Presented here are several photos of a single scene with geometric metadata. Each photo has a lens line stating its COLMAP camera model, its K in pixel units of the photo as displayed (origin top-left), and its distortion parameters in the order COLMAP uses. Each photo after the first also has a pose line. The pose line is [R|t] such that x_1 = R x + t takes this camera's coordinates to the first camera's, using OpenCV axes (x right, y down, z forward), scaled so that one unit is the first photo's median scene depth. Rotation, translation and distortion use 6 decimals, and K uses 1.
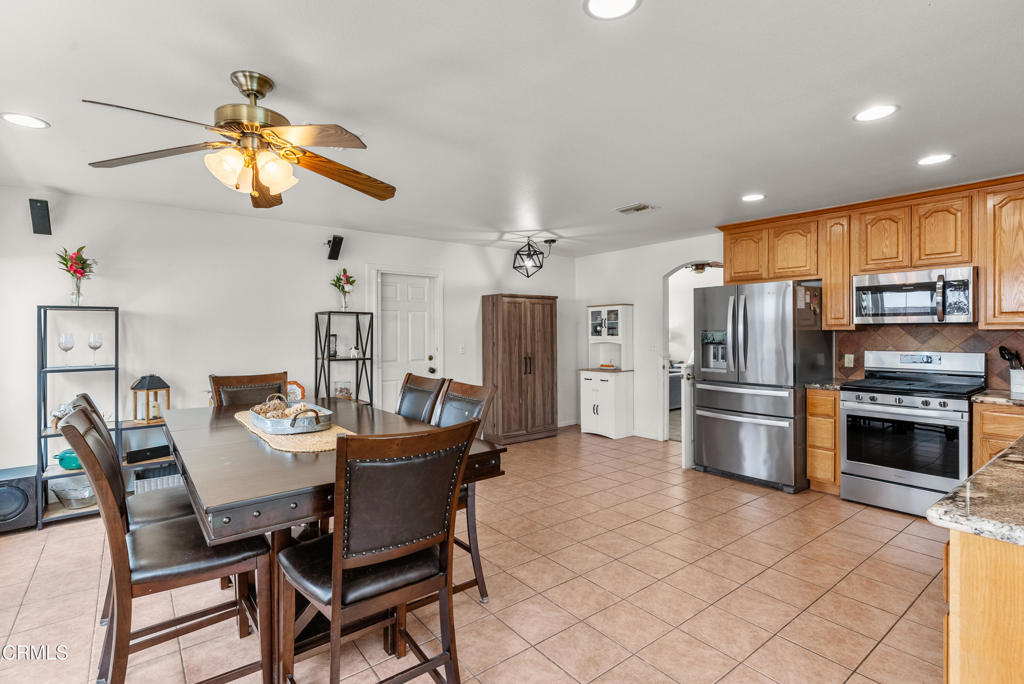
lens RADIAL K [[489.5, 0, 506.0], [0, 489.5, 335.4], [0, 0, 1]] dist [0.001281, 0.000589]
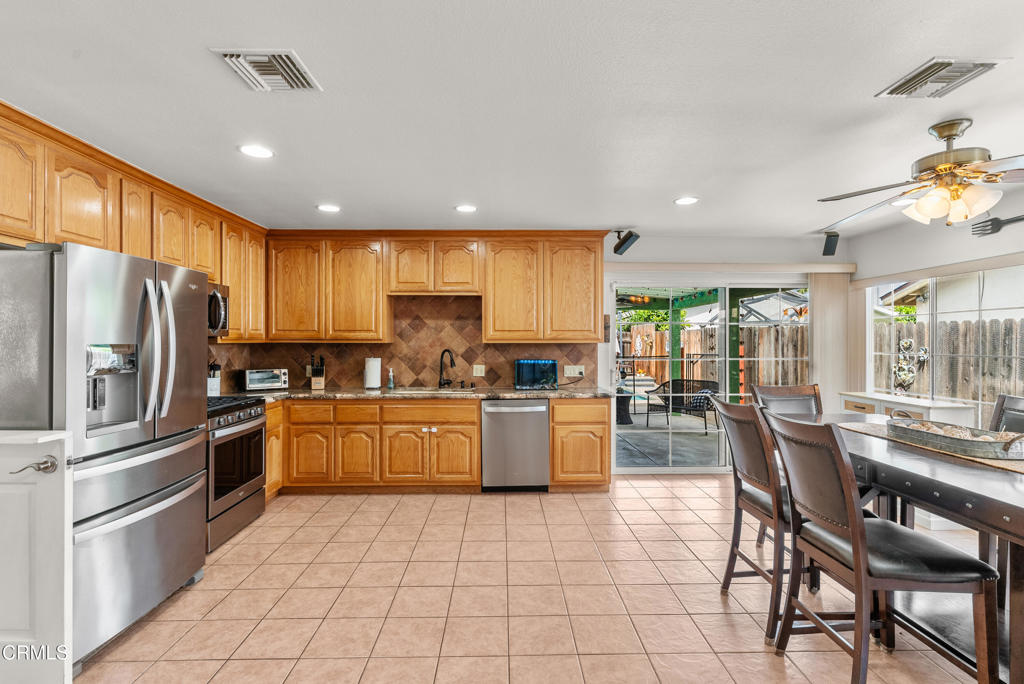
lens RADIAL K [[489.5, 0, 512.7], [0, 489.5, 339.0], [0, 0, 1]] dist [0.001281, 0.000589]
pose [[-0.806630, 0.006861, 0.591017, -0.184846], [0.008186, 0.999966, -0.000436, -0.013251], [-0.591000, 0.004486, -0.806659, 1.282773]]
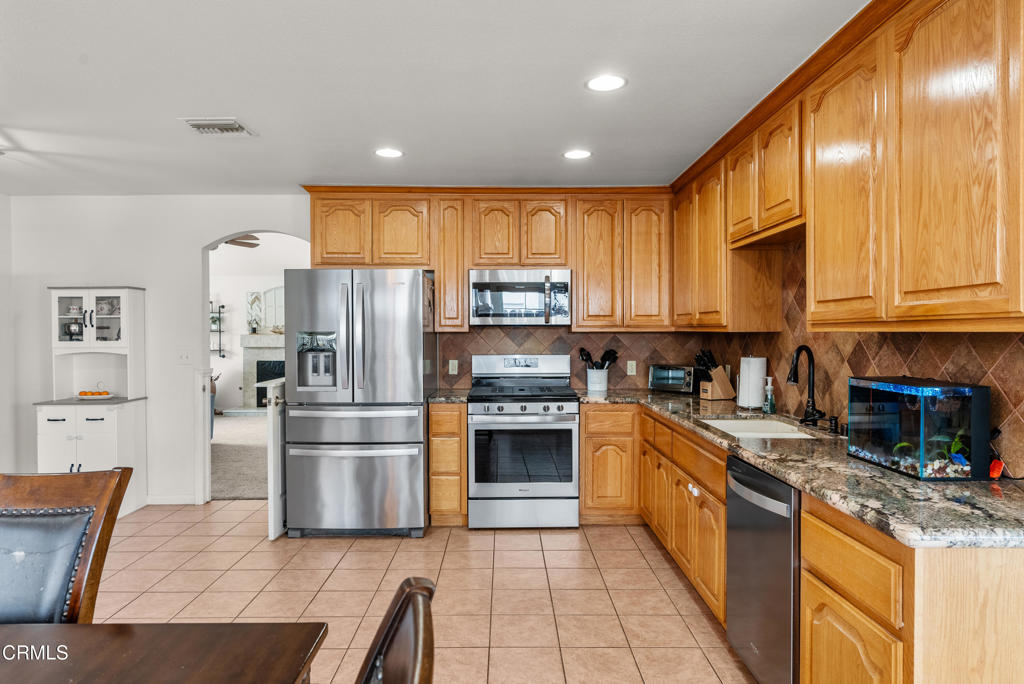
lens RADIAL K [[634.4, 0, 508.1], [0, 634.4, 341.6], [0, 0, 1]] dist [0.006068, 0.002279]
pose [[0.604104, -0.008472, 0.796861, -0.147943], [0.005413, 0.999964, 0.006527, -0.000880], [-0.796887, 0.000370, 0.604128, 0.262379]]
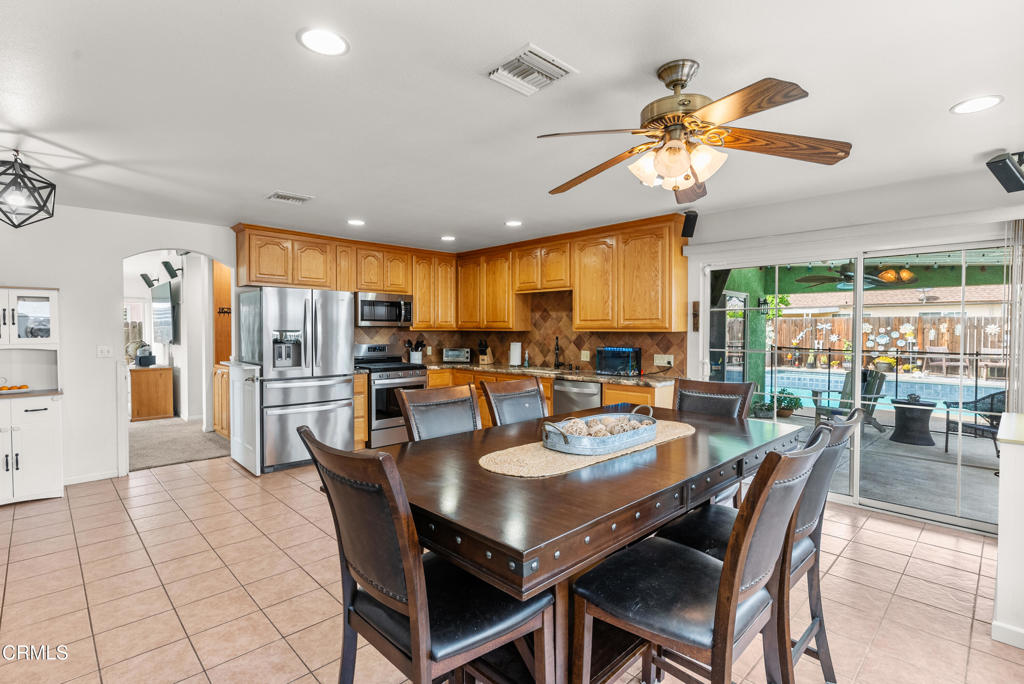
lens RADIAL K [[489.5, 0, 506.5], [0, 489.5, 340.9], [0, 0, 1]] dist [0.001281, 0.000589]
pose [[-0.108327, -0.018758, 0.993938, -0.728365], [0.006069, 0.999791, 0.019530, -0.005737], [-0.994097, 0.008148, -0.108190, 0.724580]]
